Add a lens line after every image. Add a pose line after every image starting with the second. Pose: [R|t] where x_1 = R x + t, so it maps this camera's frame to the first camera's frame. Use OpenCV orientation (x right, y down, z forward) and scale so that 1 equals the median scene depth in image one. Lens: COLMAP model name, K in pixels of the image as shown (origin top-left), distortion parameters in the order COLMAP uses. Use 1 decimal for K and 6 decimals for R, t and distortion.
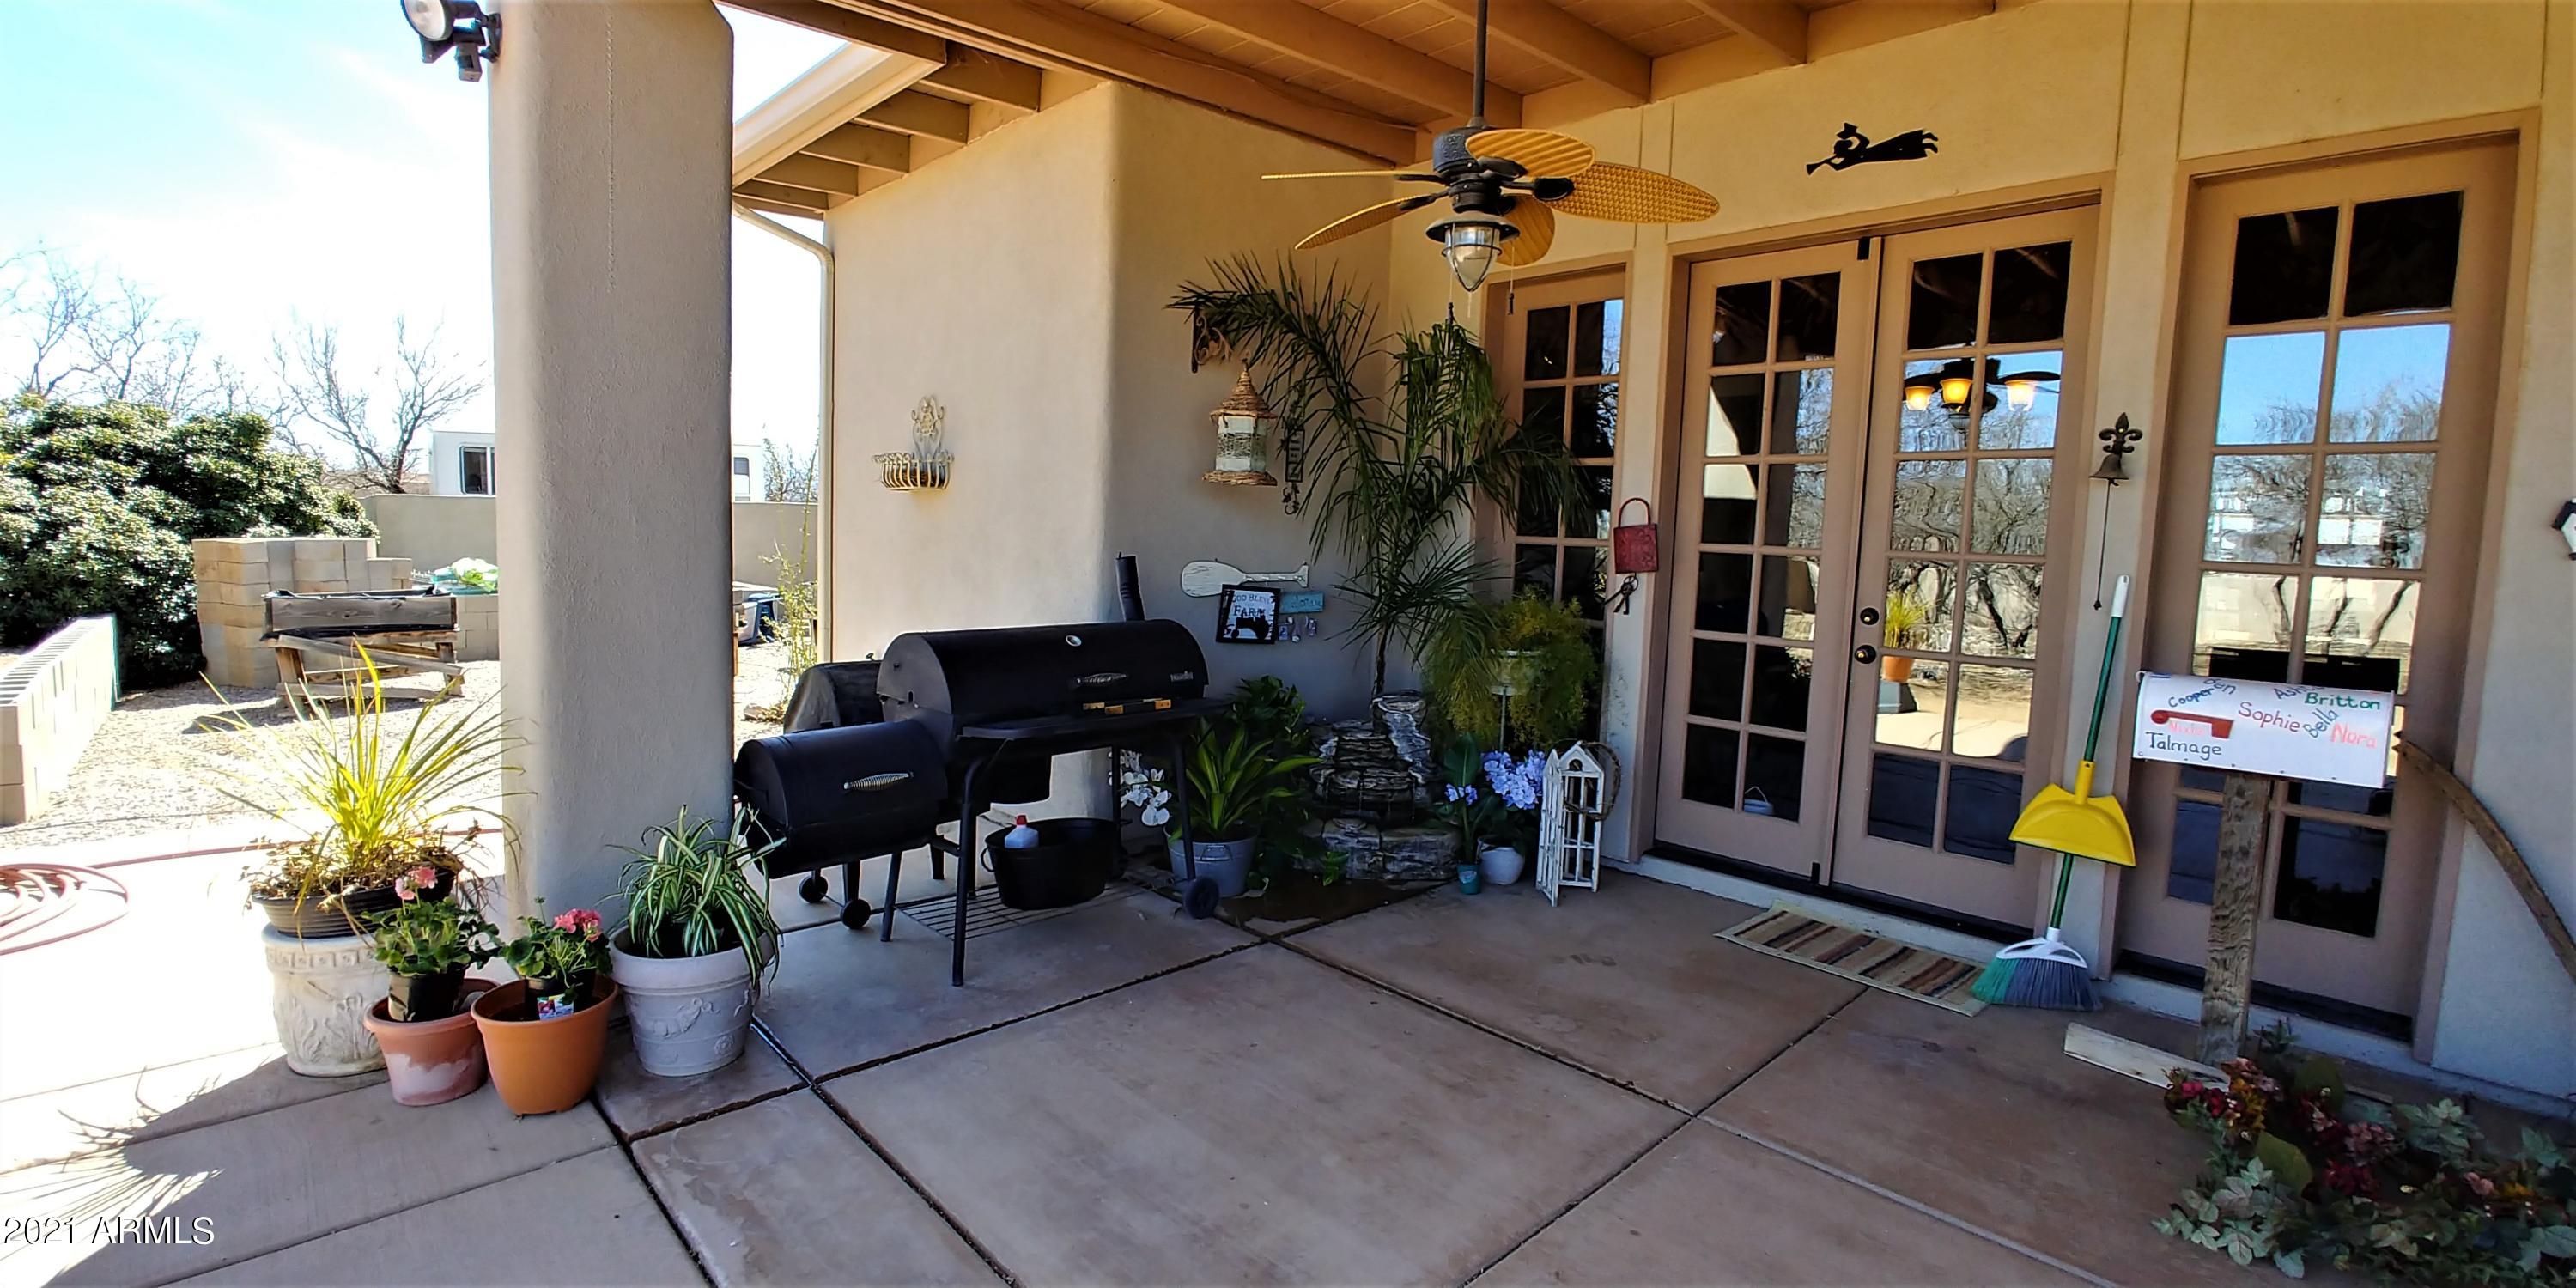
lens RADIAL K [[1130.2, 0, 1270.0], [0, 1130.2, 636.4], [0, 0, 1]] dist [-0.025710, 0.005850]
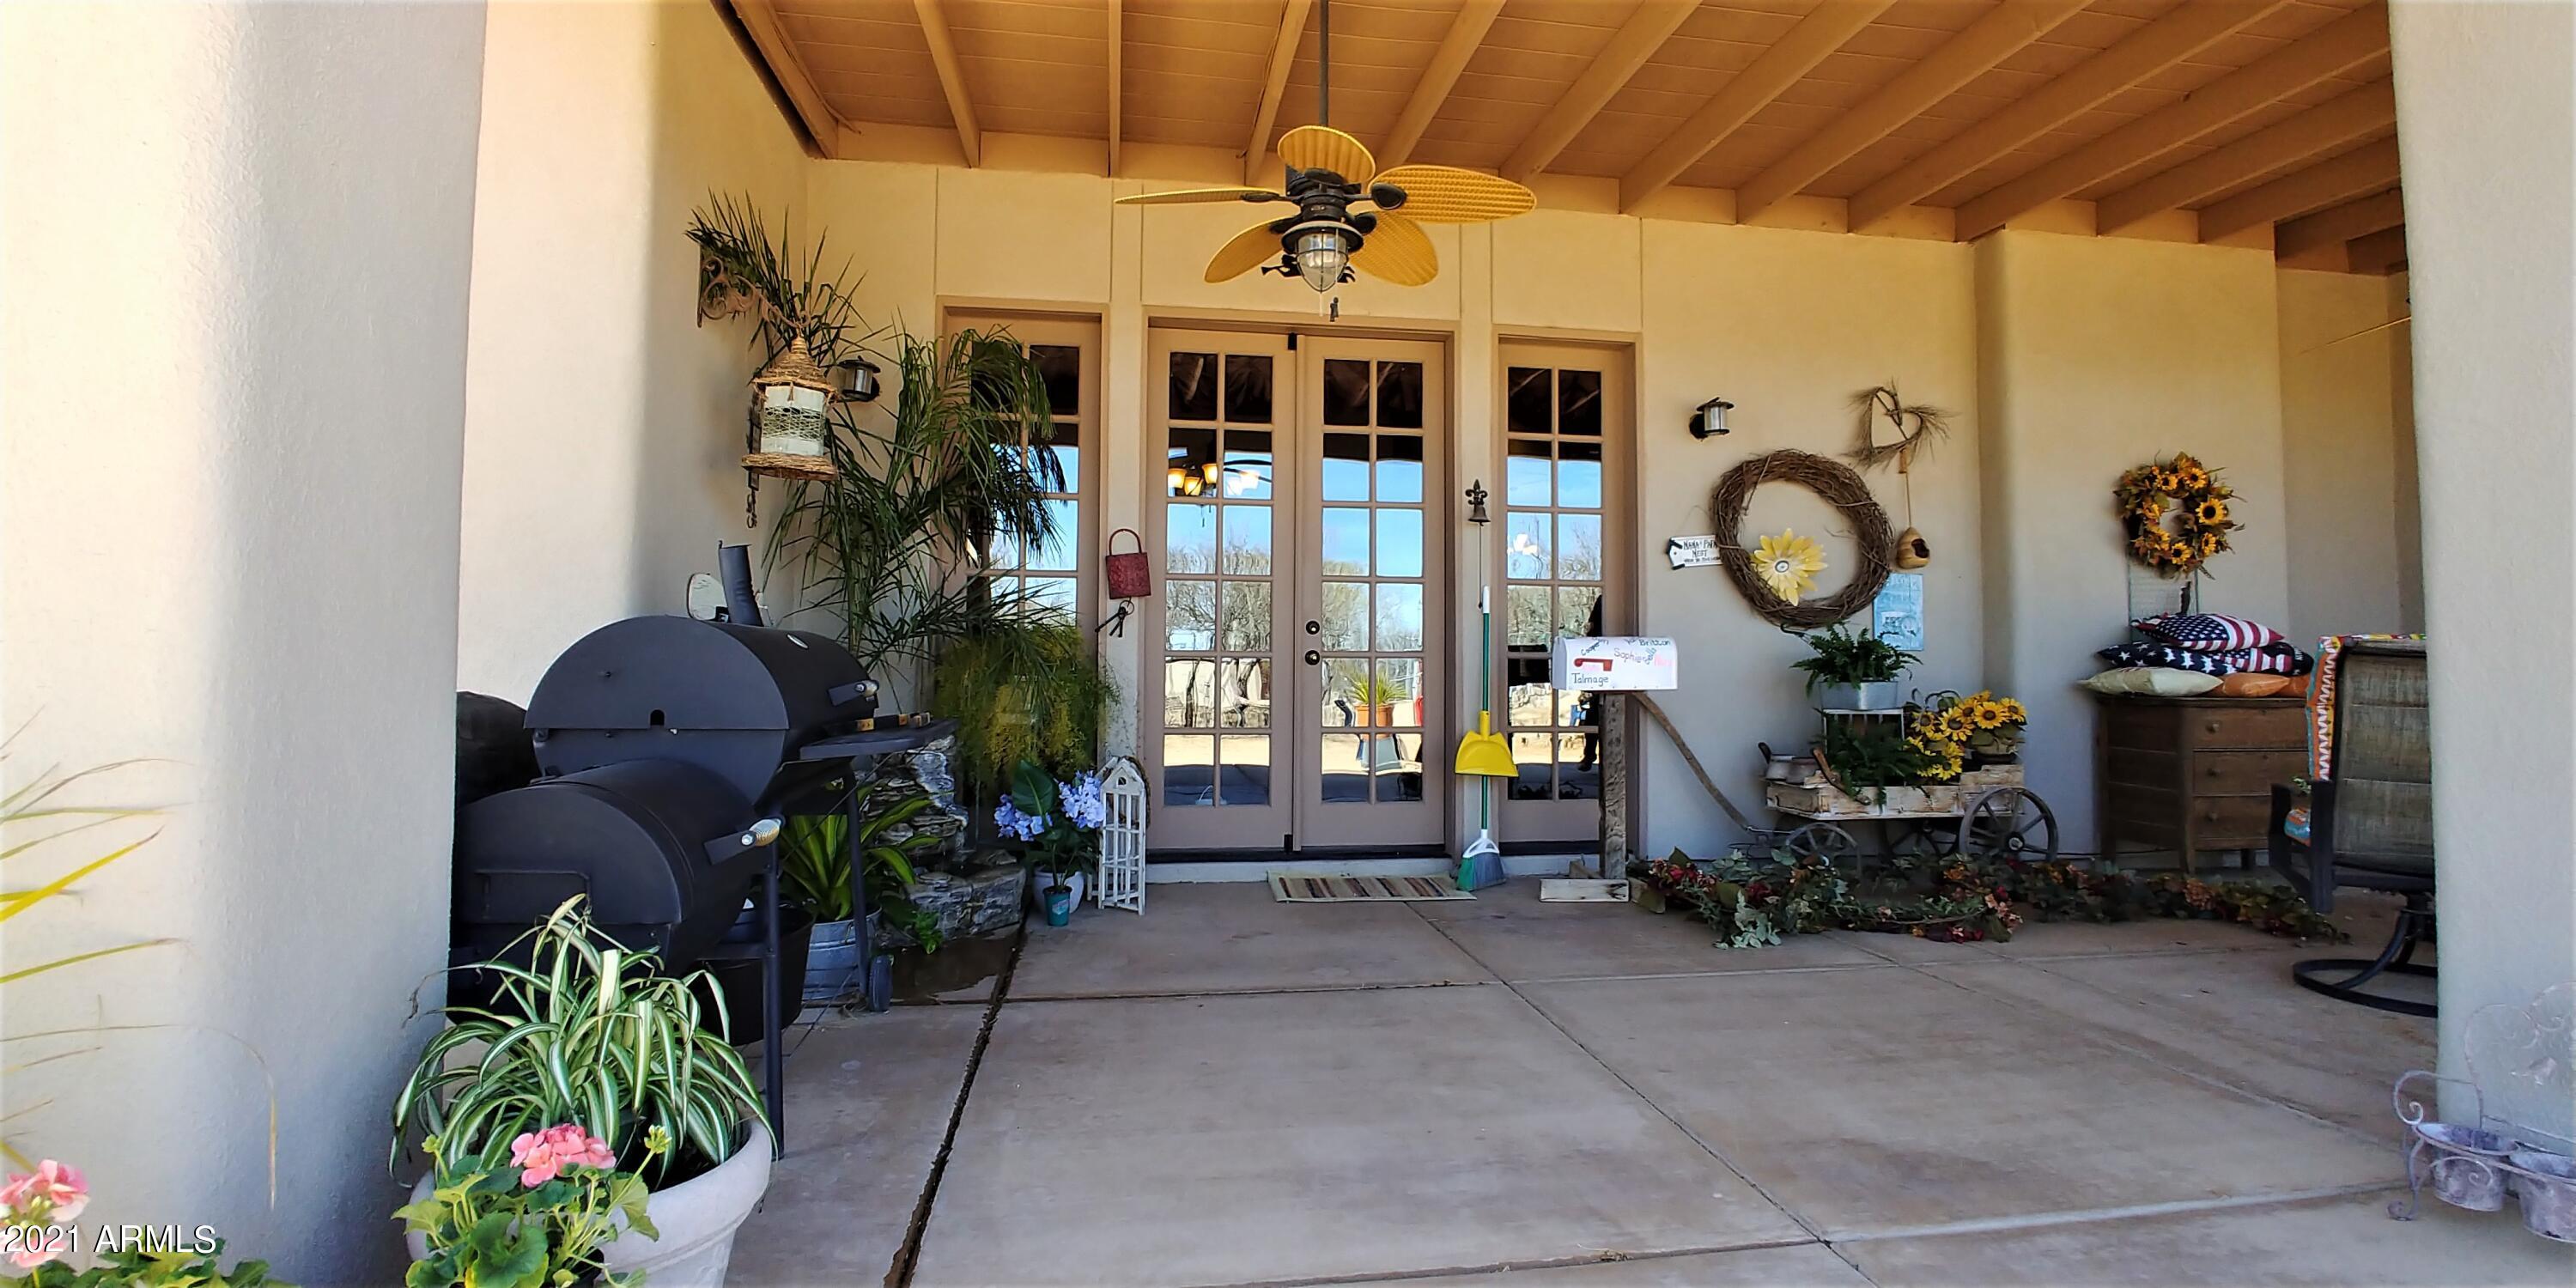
lens RADIAL K [[1130.2, 0, 1275.7], [0, 1130.2, 641.6], [0, 0, 1]] dist [-0.025710, 0.005850]
pose [[0.569475, -0.006229, 0.821985, -0.615066], [0.092860, 0.994058, -0.056800, 0.075933], [-0.816747, 0.108676, 0.566669, 0.358189]]
